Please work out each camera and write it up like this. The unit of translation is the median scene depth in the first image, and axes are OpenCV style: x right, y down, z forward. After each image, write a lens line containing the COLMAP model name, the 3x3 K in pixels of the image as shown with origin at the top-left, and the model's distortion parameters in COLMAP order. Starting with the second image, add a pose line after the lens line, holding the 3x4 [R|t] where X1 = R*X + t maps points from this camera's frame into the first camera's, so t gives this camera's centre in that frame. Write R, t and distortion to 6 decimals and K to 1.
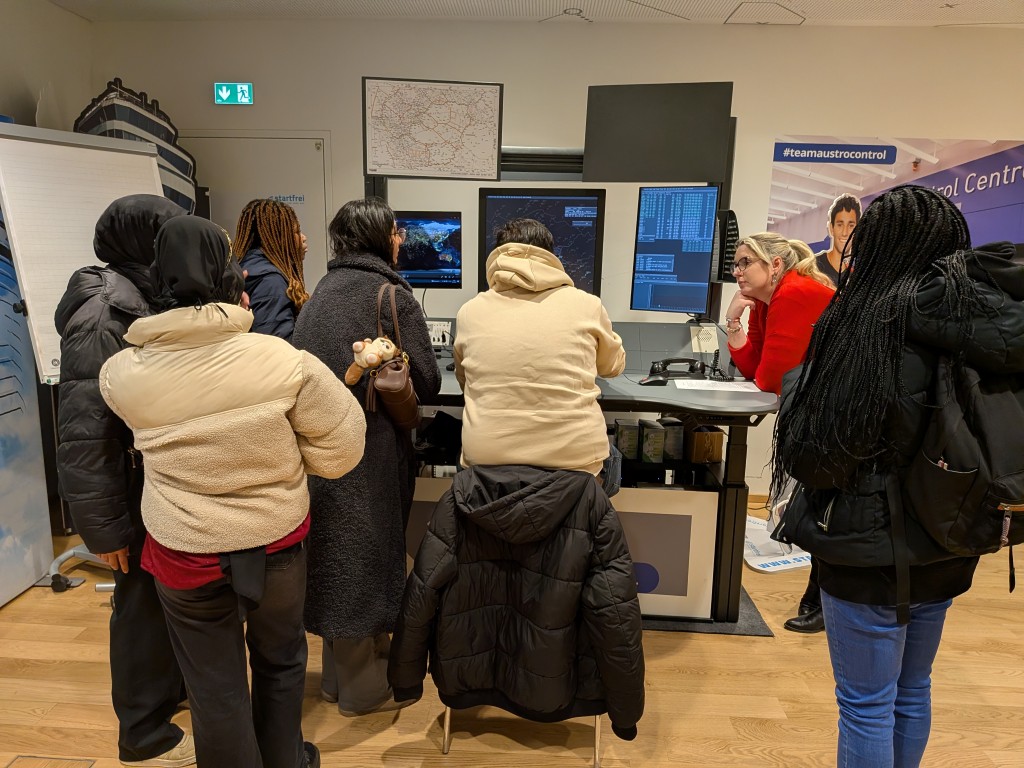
lens RADIAL K [[730.9, 0, 512.0], [0, 730.9, 384.0], [0, 0, 1]] dist [0.007678, -0.021385]
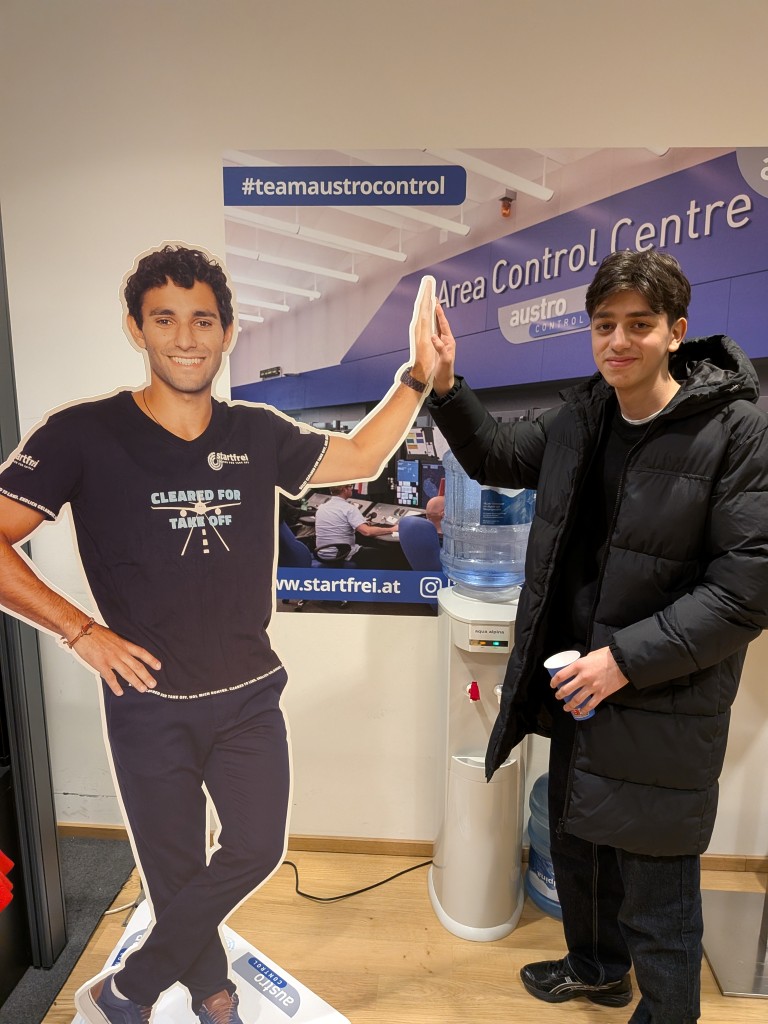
lens RADIAL K [[730.9, 0, 386.6], [0, 730.9, 548.4], [0, 0, 1]] dist [0.007678, -0.021385]
pose [[0.999622, -0.017083, -0.021553, 0.479033], [0.017913, 0.999082, 0.038918, -0.087466], [0.020868, -0.039290, 0.999010, 0.494260]]
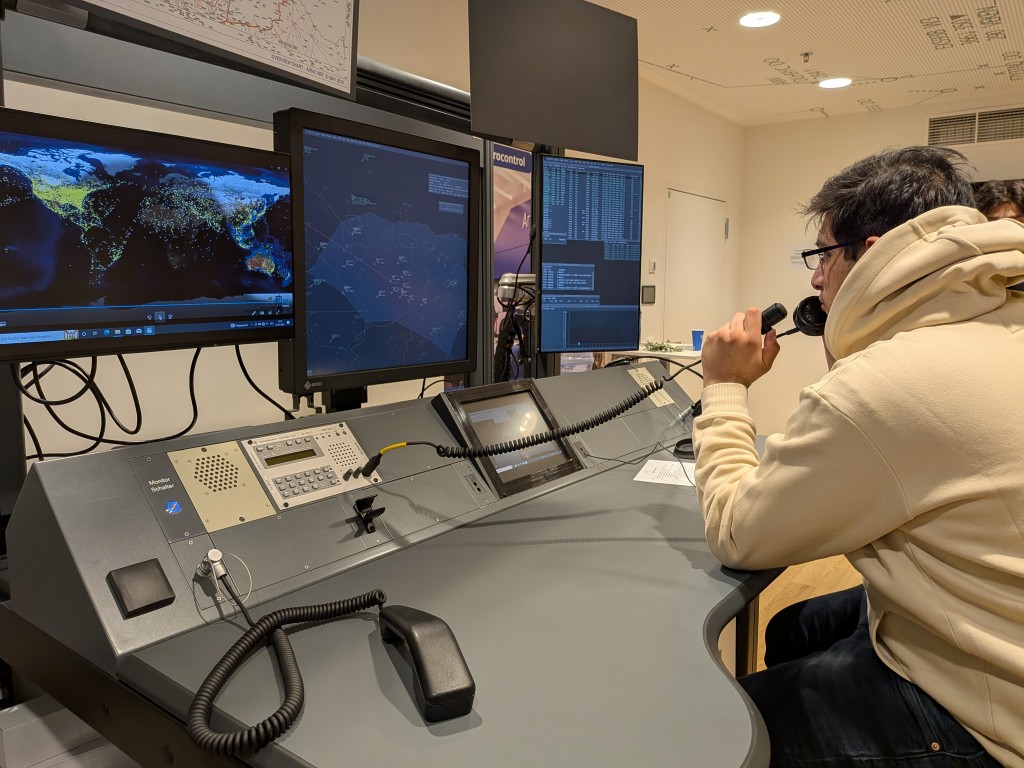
lens RADIAL K [[730.9, 0, 512.0], [0, 730.9, 384.0], [0, 0, 1]] dist [0.007678, -0.021385]
pose [[0.551690, -0.120701, 0.825269, -0.281460], [0.151383, 0.987529, 0.043233, -0.083123], [-0.820196, 0.101080, 0.563082, 0.528835]]
